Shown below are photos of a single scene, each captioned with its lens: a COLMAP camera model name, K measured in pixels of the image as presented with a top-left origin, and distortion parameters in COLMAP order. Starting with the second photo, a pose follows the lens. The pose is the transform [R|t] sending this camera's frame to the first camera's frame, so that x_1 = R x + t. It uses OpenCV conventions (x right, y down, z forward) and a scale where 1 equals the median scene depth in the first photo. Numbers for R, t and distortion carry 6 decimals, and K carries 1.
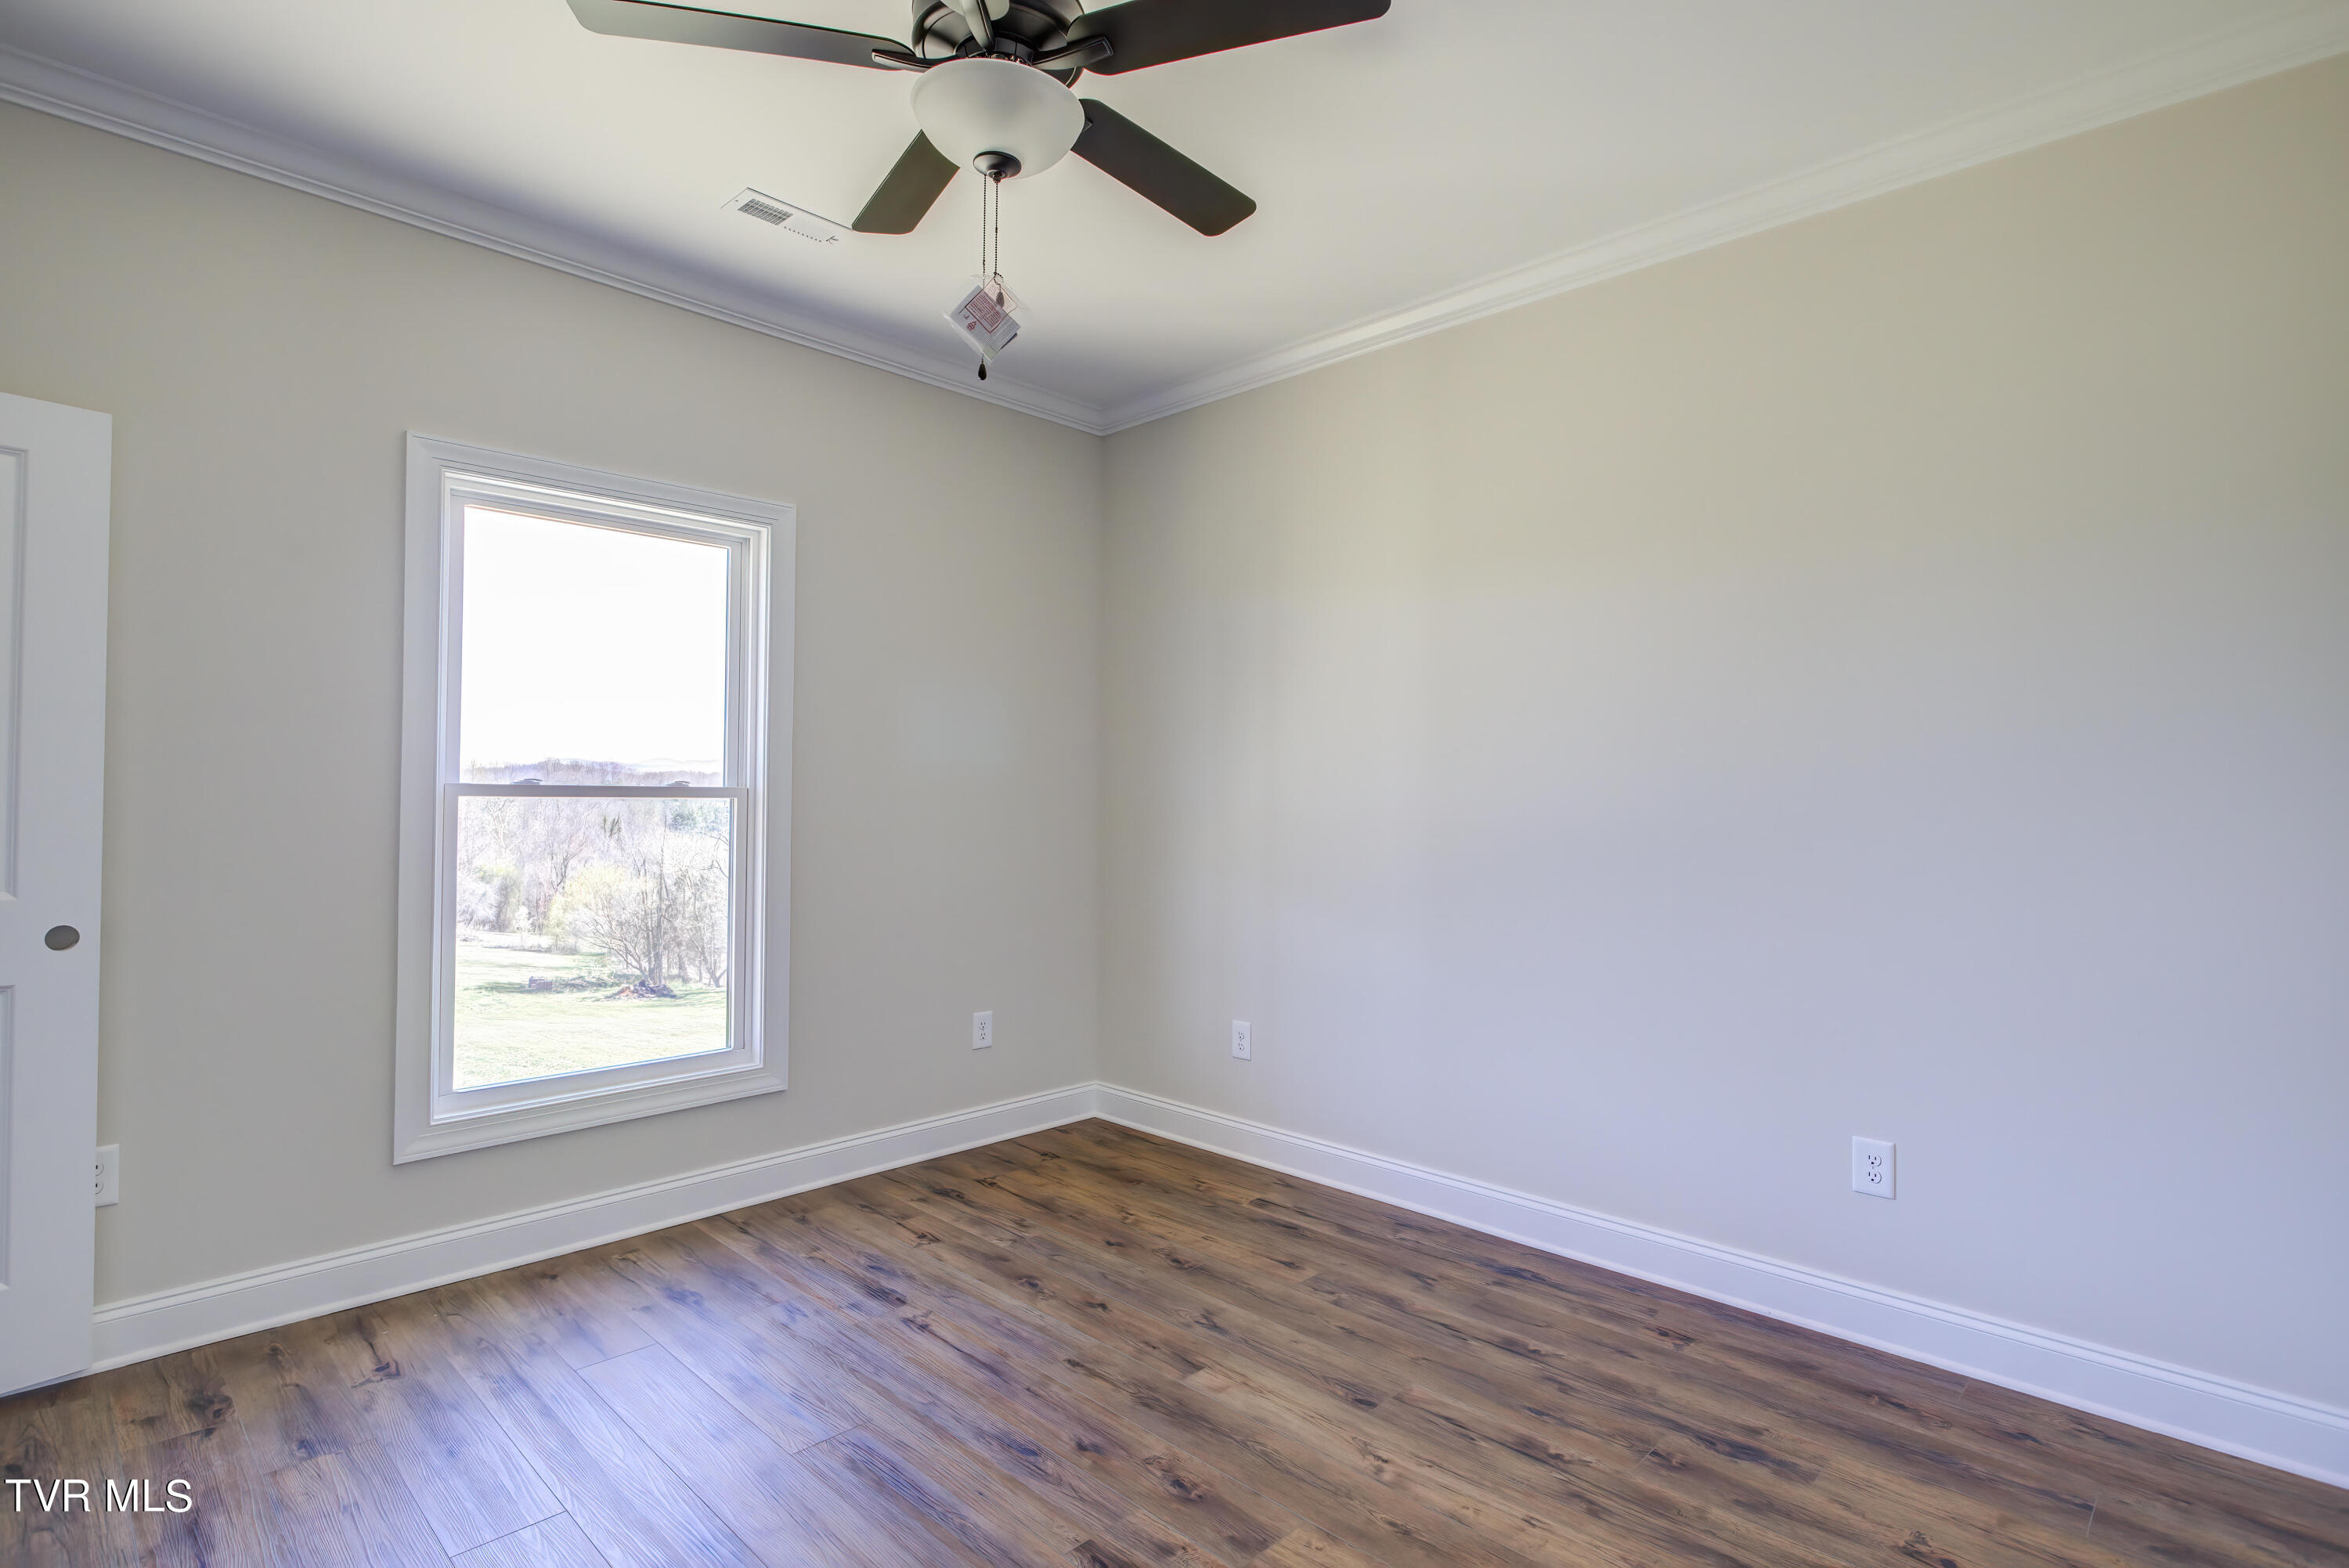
lens RADIAL K [[1238.2, 0, 1174.5], [0, 1238.2, 784.0], [0, 0, 1]] dist [-0.003280, -0.000915]
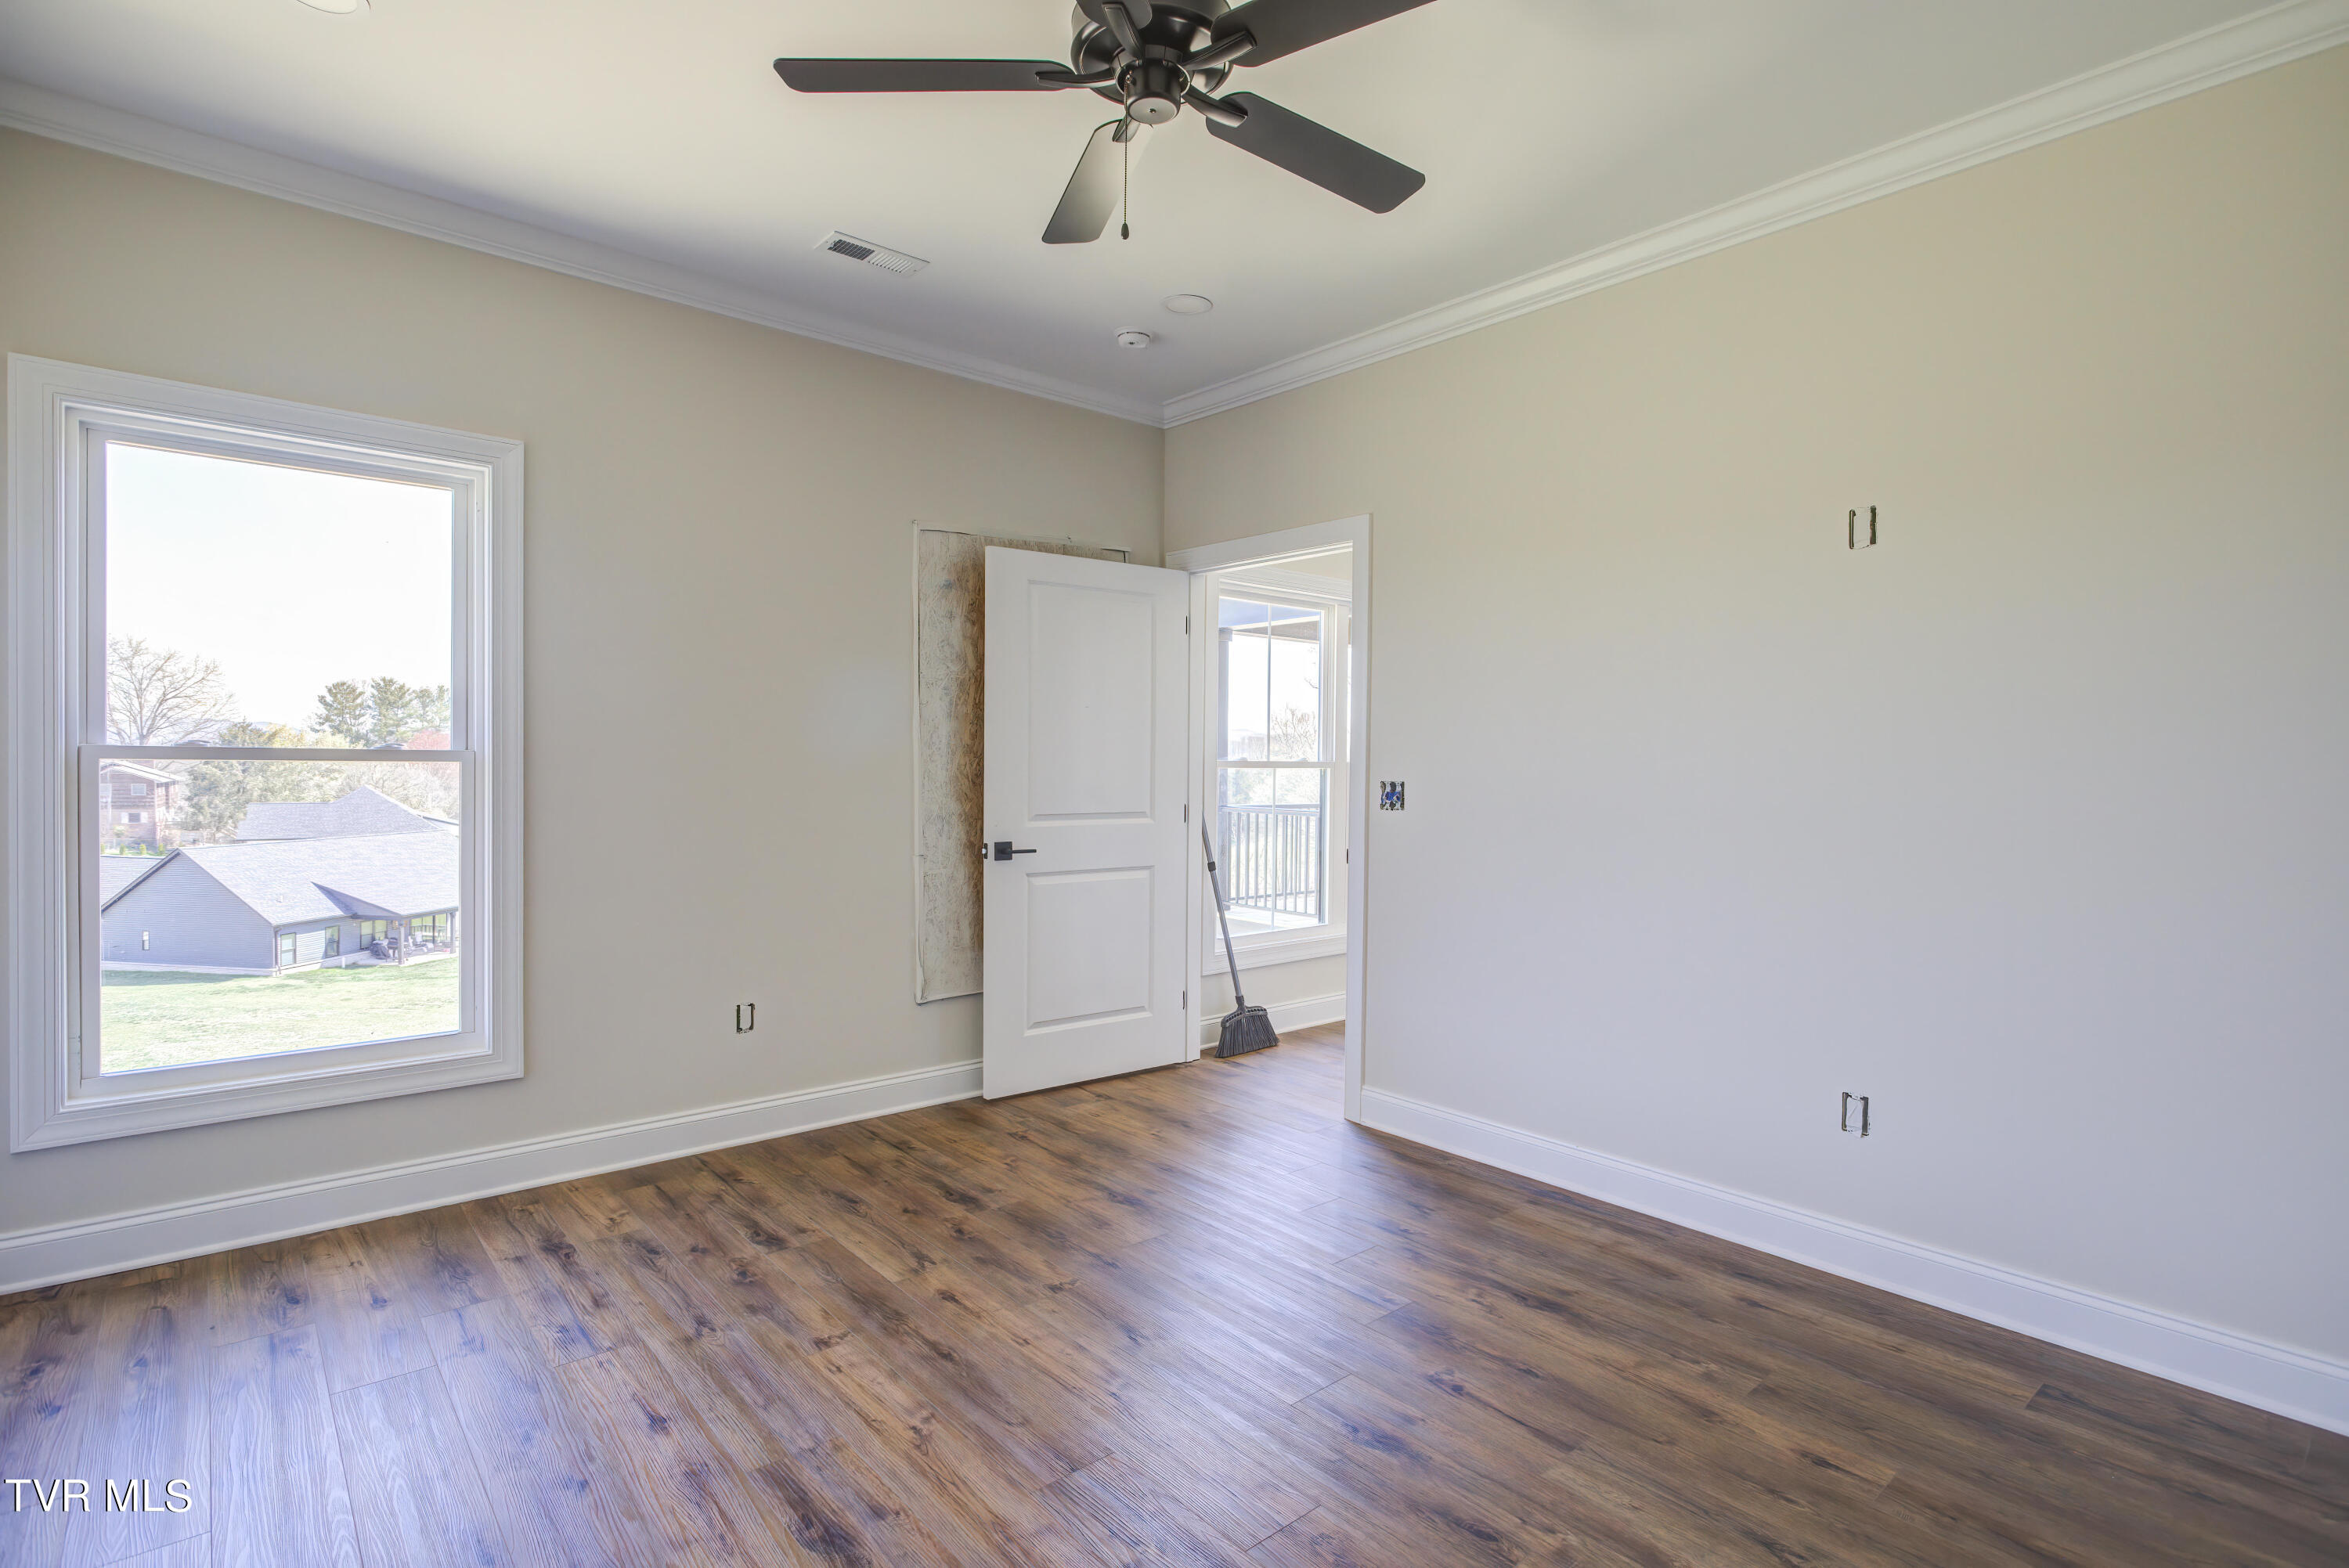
lens RADIAL K [[1121.3, 0, 1174.5], [0, 1121.3, 784.0], [0, 0, 1]] dist [-0.000987, 0.000110]
pose [[0.990283, 0.016643, -0.138065, 0.288951], [-0.011355, 0.999175, 0.039001, -0.011487], [0.138600, -0.037054, 0.989655, 0.243724]]
